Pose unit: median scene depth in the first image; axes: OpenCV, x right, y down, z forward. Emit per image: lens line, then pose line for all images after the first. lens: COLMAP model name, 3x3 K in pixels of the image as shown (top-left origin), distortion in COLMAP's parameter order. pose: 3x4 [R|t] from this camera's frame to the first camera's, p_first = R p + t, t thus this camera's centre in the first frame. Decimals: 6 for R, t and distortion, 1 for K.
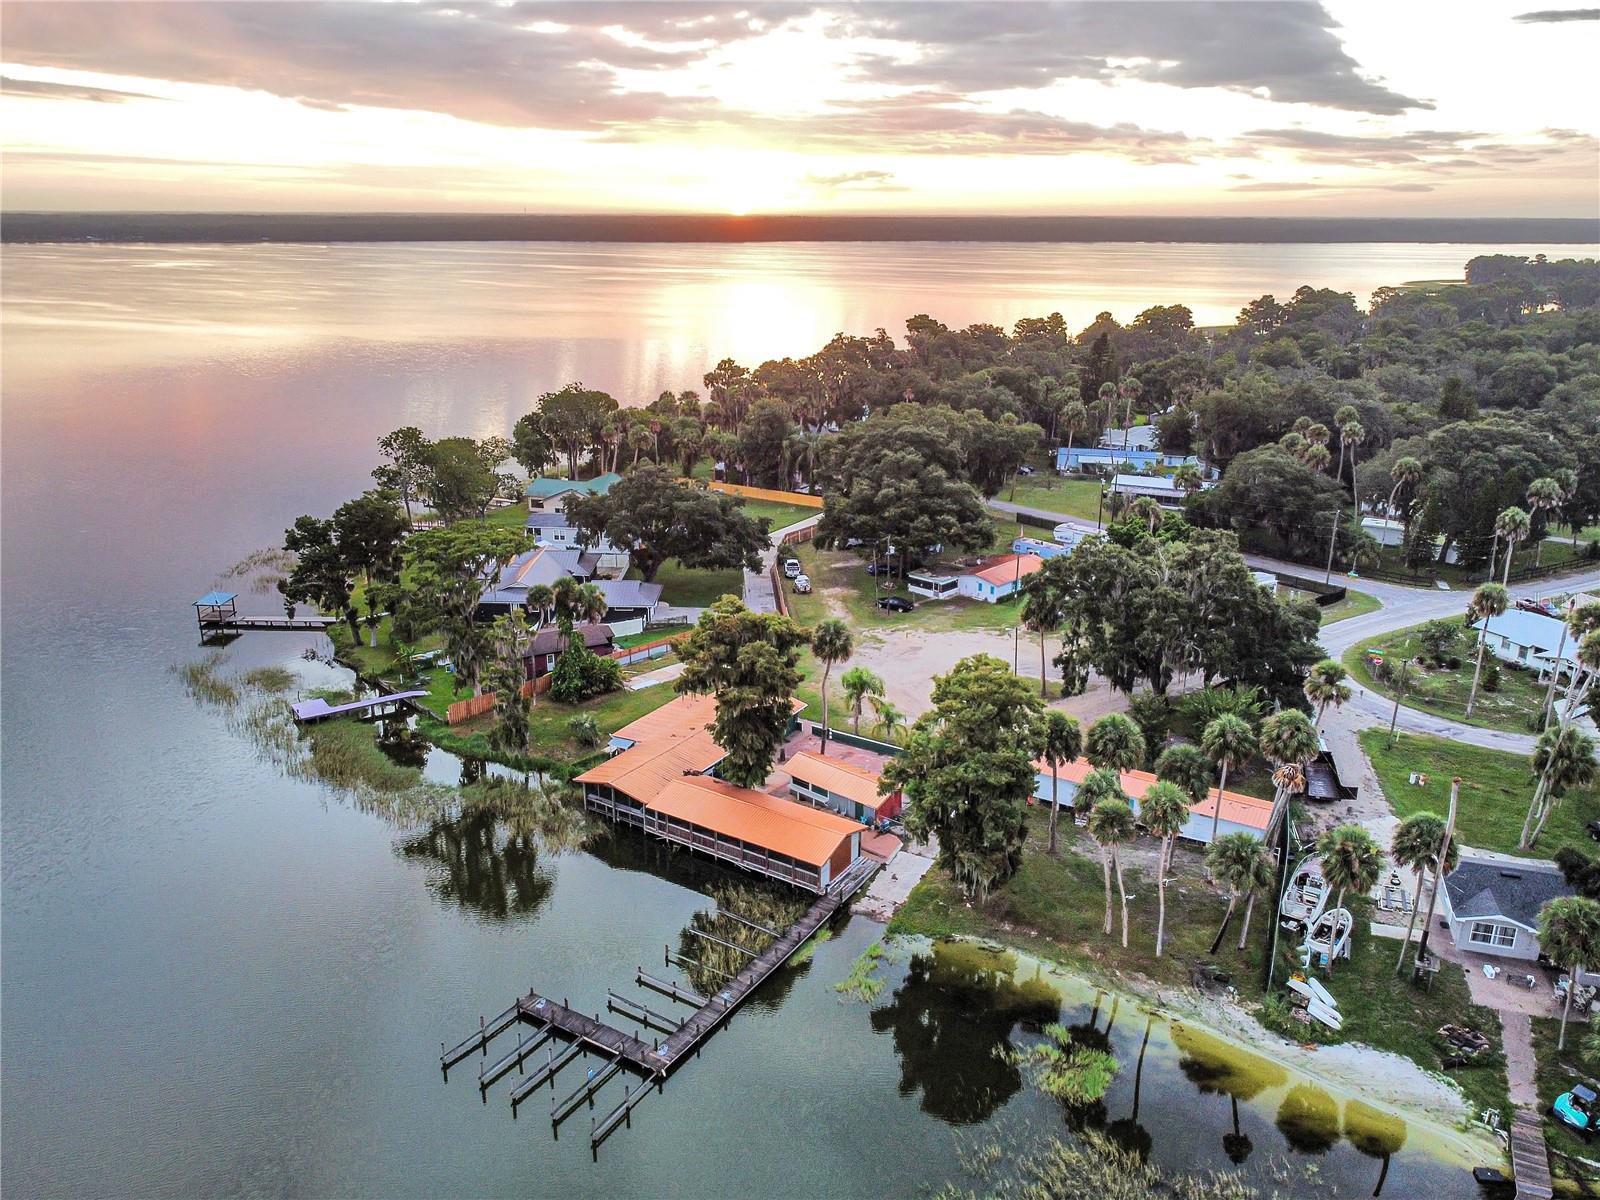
lens RADIAL K [[1183.0, 0, 800.0], [0, 1183.0, 600.0], [0, 0, 1]] dist [0.026591, -0.027079]
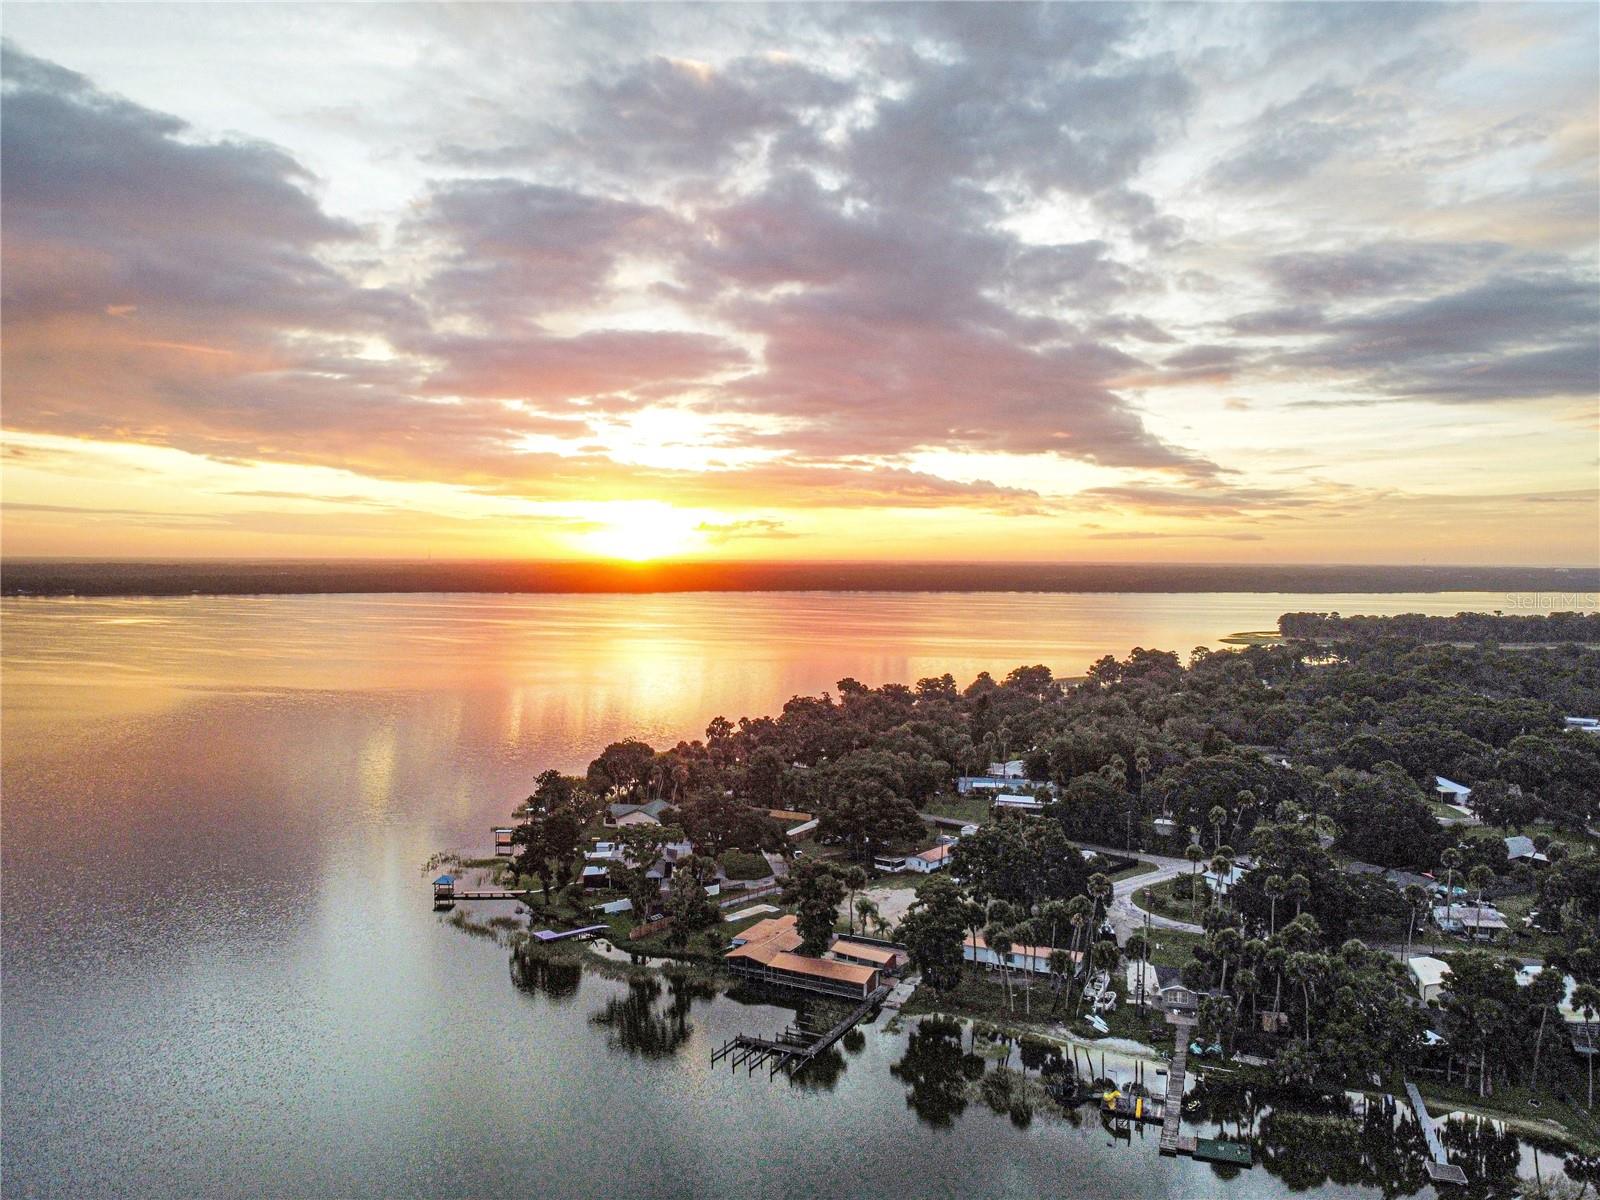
lens RADIAL K [[1203.3, 0, 812.0], [0, 1203.3, 599.0], [0, 0, 1]] dist [-0.000231, -0.007307]
pose [[0.994761, -0.000707, 0.102227, -0.157383], [0.028890, 0.961160, -0.274477, 0.086527], [-0.098063, 0.275992, 0.956144, -0.637208]]
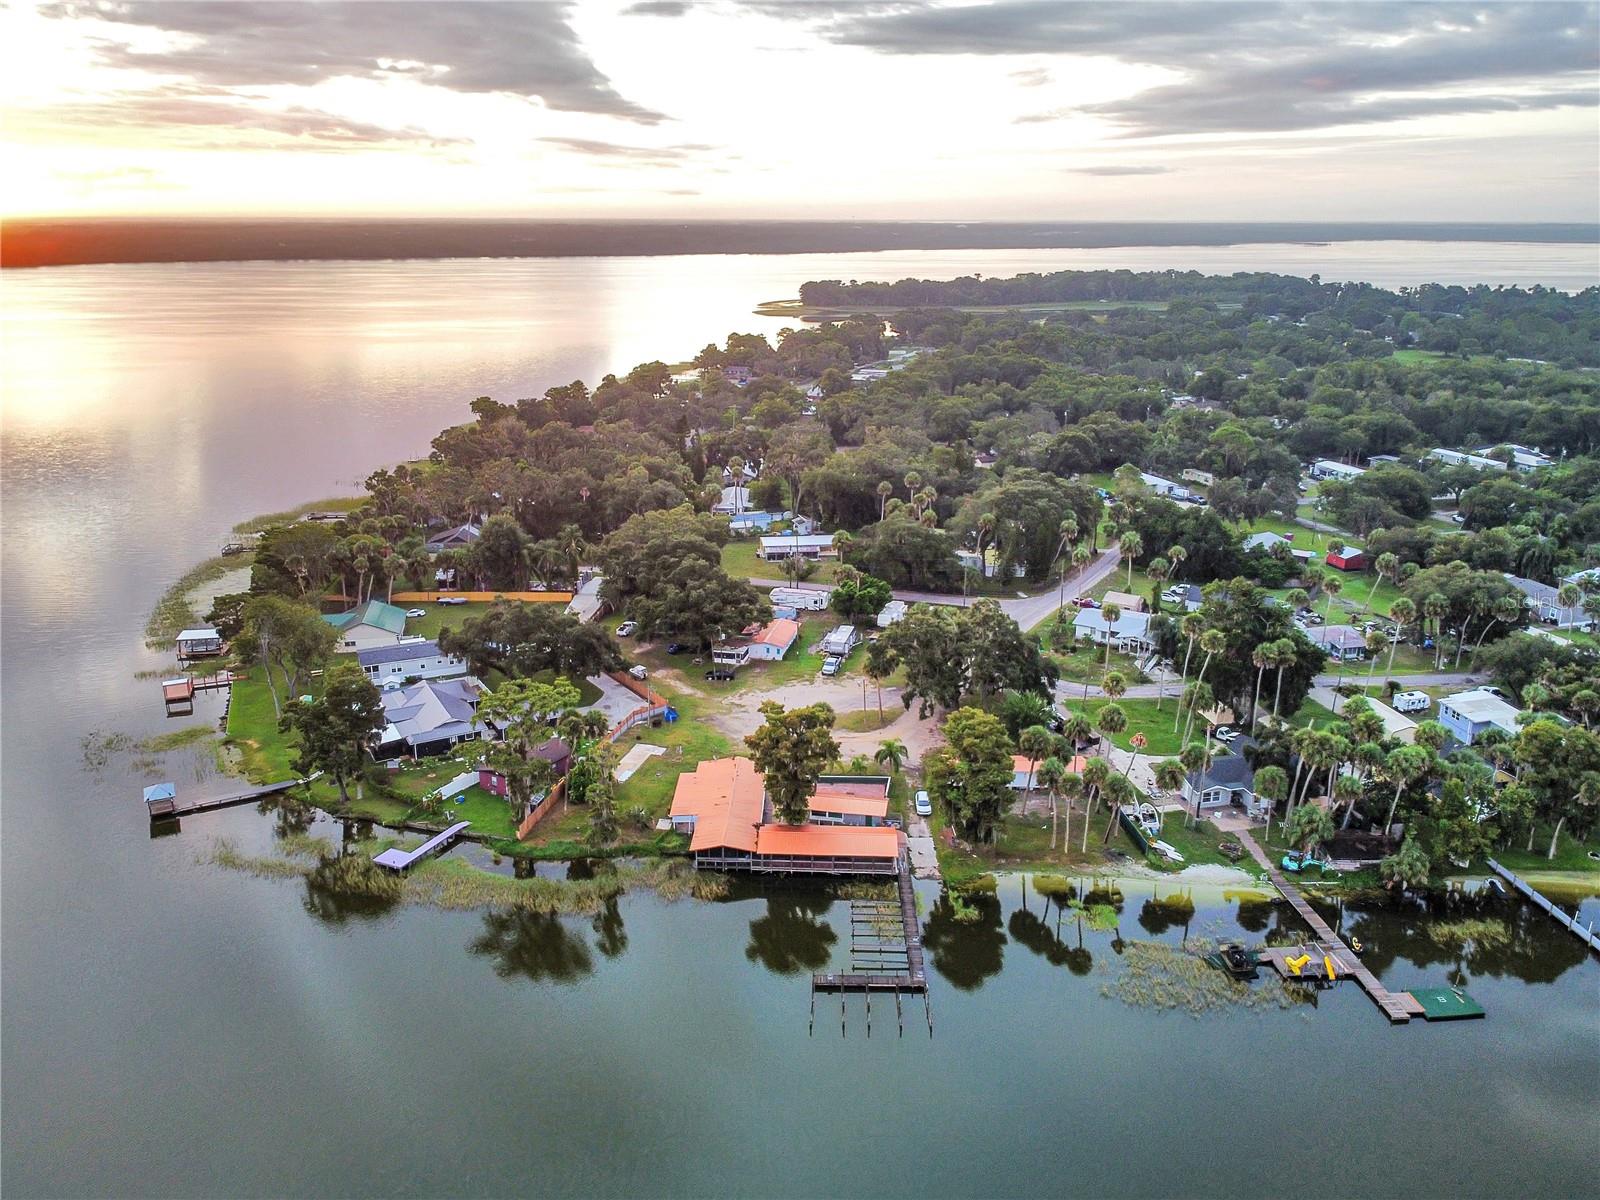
lens RADIAL K [[1193.6, 0, 795.7], [0, 1193.6, 643.8], [0, 0, 1]] dist [0.003209, -0.001623]
pose [[0.856949, -0.172739, 0.485593, -0.464092], [0.157484, 0.984862, 0.072424, -0.108693], [-0.490752, 0.014410, 0.871180, -0.186473]]
